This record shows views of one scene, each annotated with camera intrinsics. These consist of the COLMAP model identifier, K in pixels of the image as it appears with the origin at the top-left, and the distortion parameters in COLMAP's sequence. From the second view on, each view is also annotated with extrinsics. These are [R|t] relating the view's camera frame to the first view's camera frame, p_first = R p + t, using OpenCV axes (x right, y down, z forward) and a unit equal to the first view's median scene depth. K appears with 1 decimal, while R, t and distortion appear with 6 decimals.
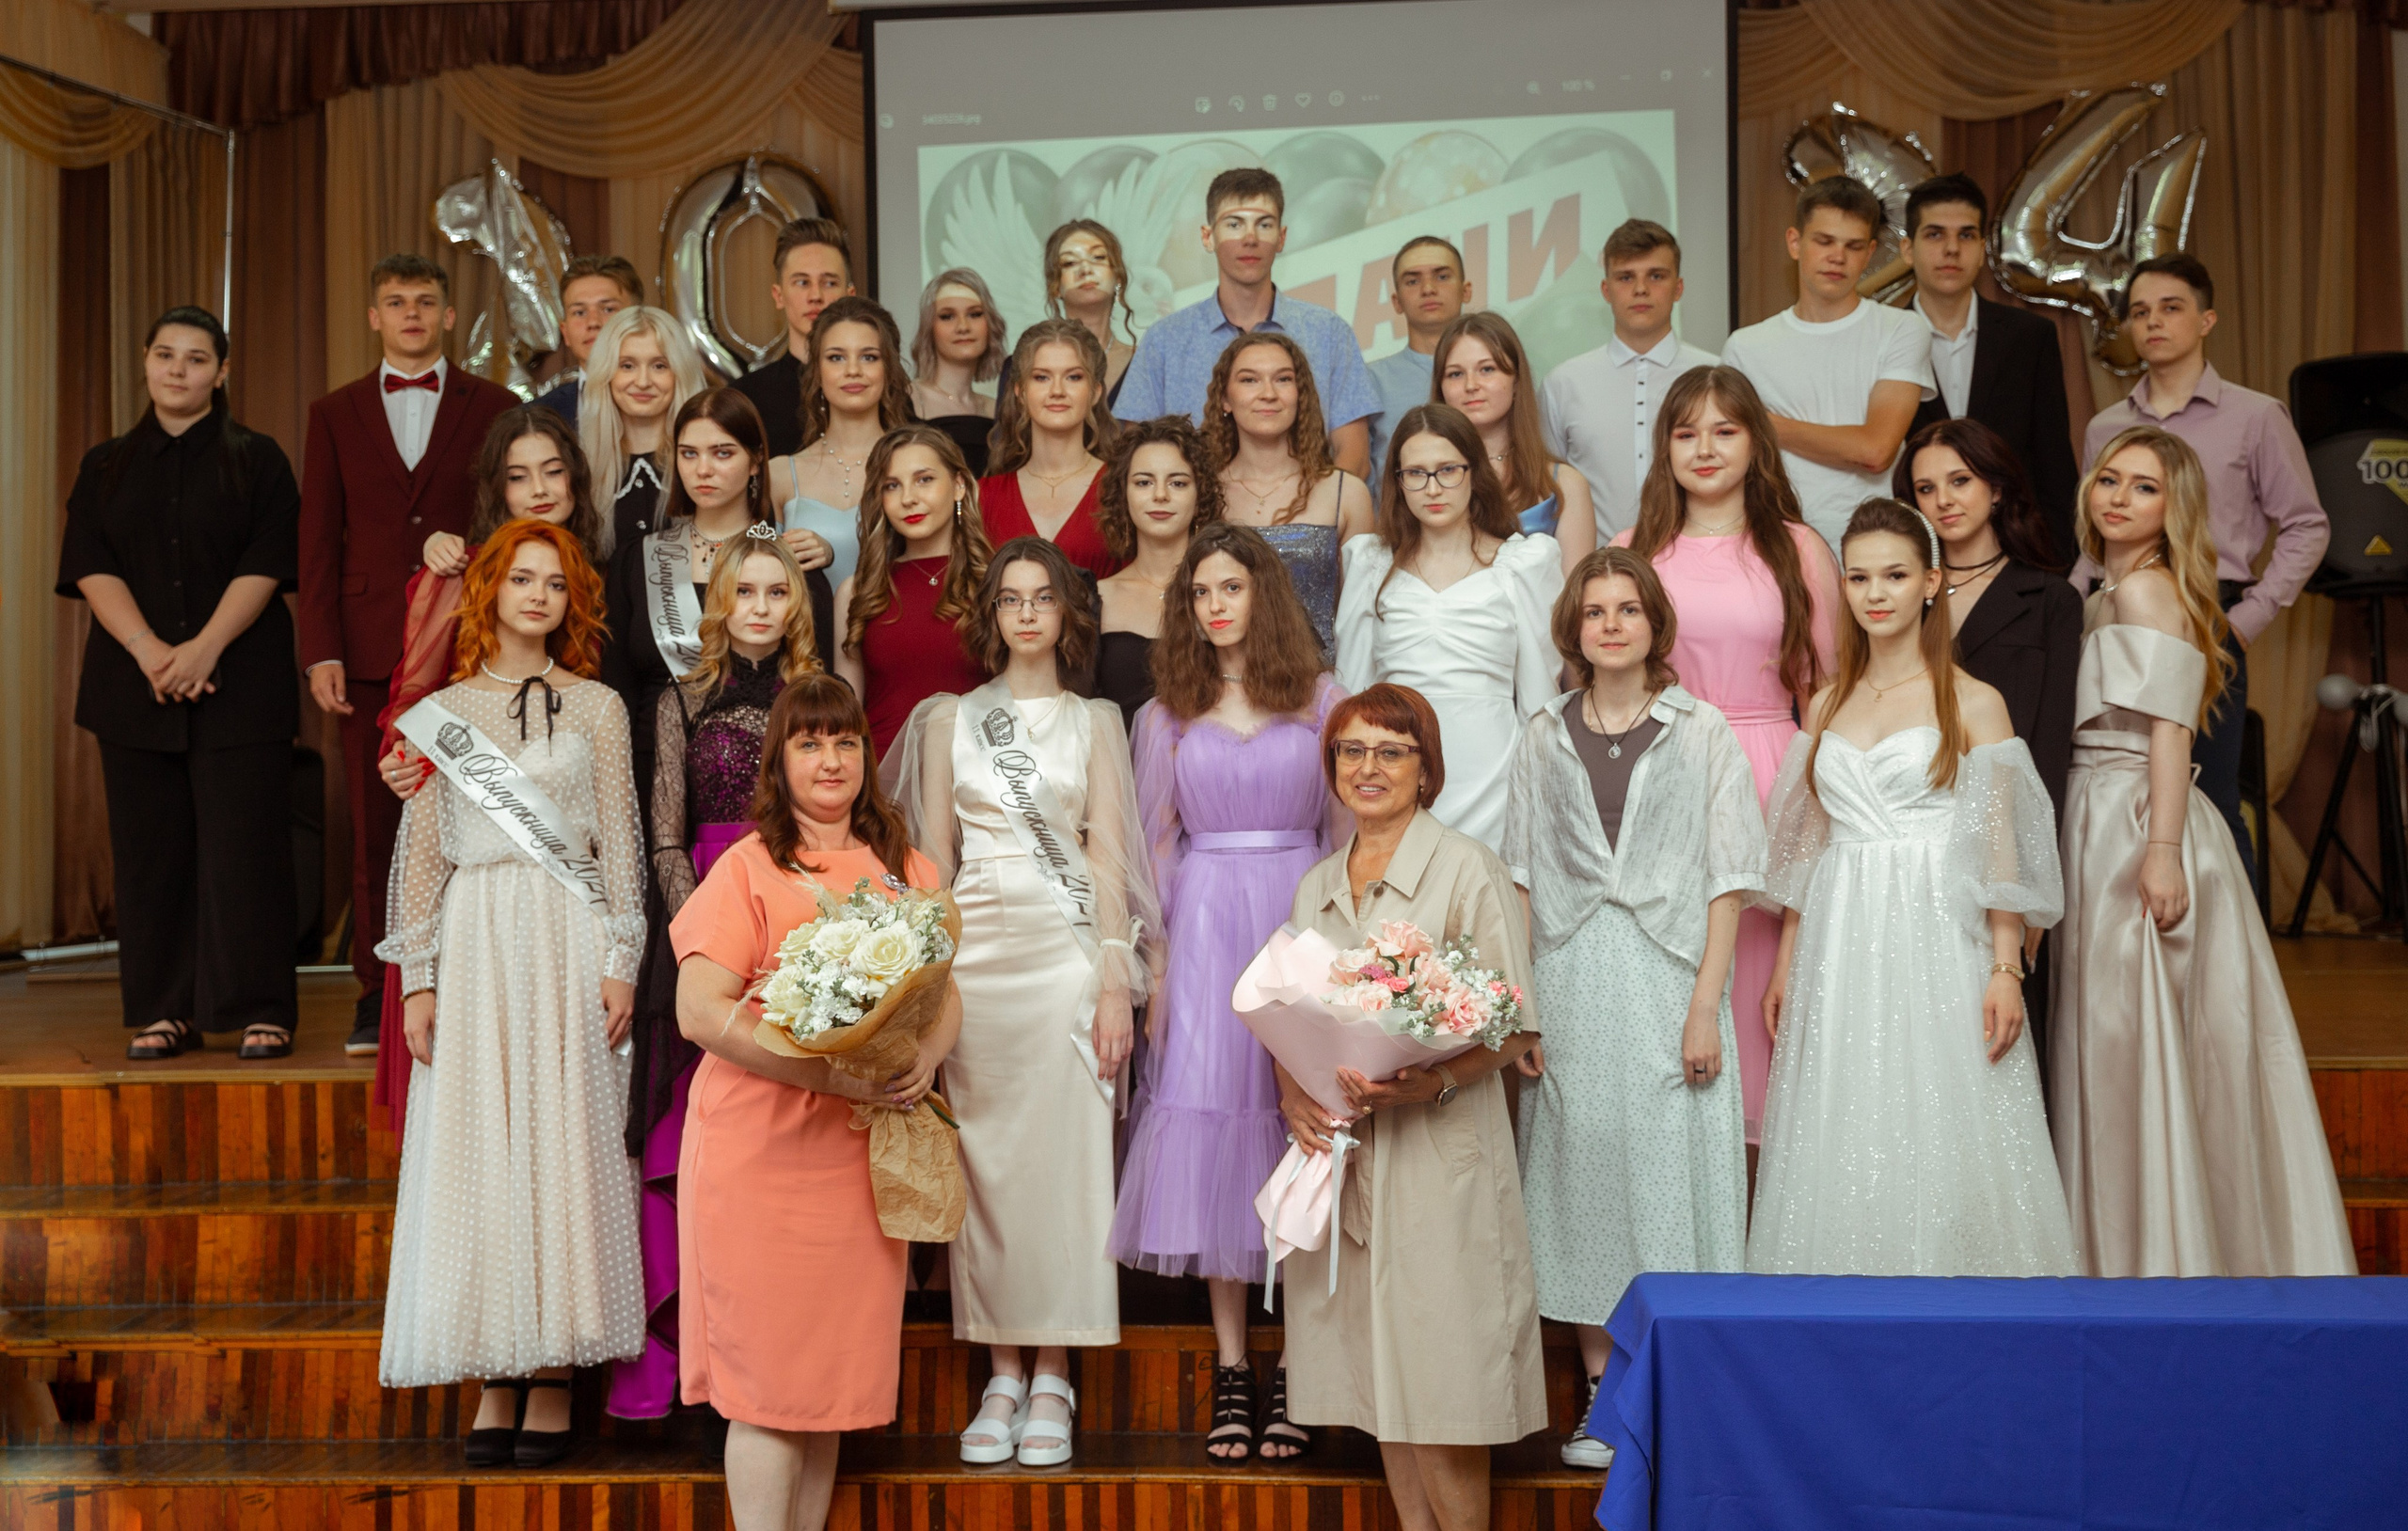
lens RADIAL K [[3075.9, 0, 1120.7], [0, 3075.9, 641.0], [0, 0, 1]] dist [0.086148, -0.061054]
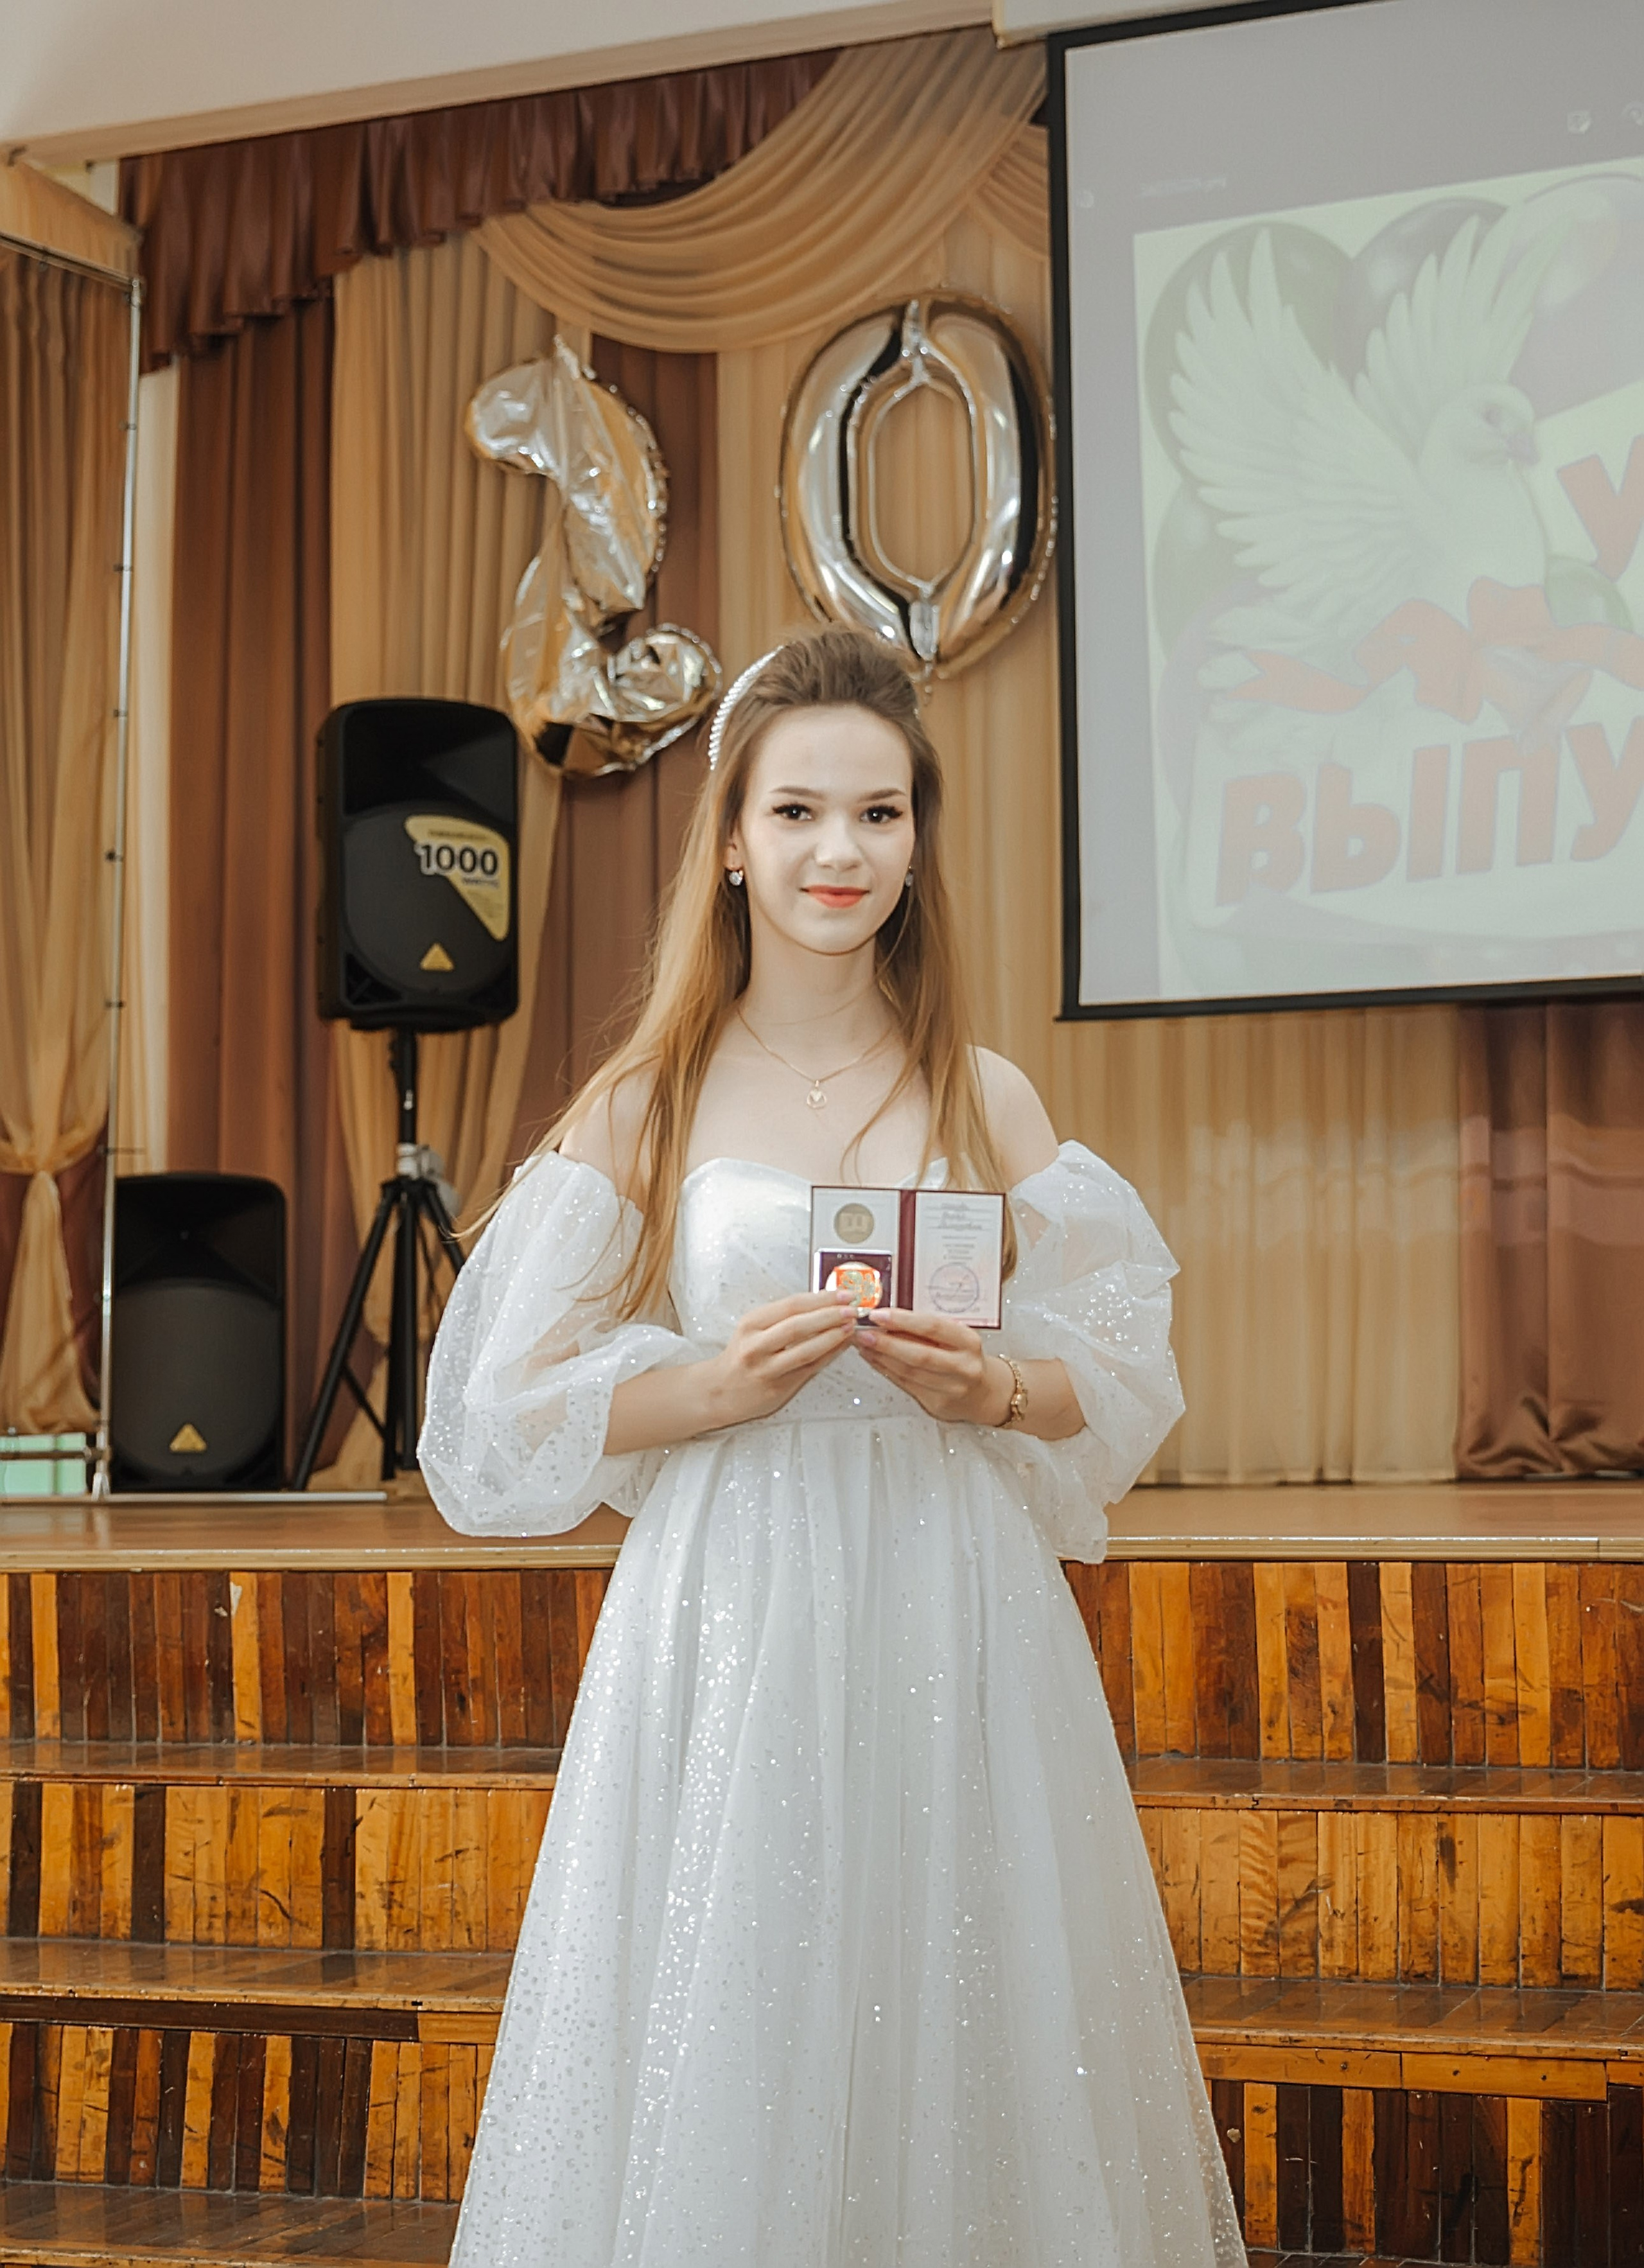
lens RADIAL K [[3765.7, 0, 777.5], [0, 3765.7, 1120.2], [0, 0, 1]] dist [0.010712, 0.057101]
pose [[0.962345, -0.020435, -0.271062, 0.071808], [0.007915, 0.998854, -0.047199, 0.060875], [0.271716, 0.043277, 0.961404, 0.227811]]
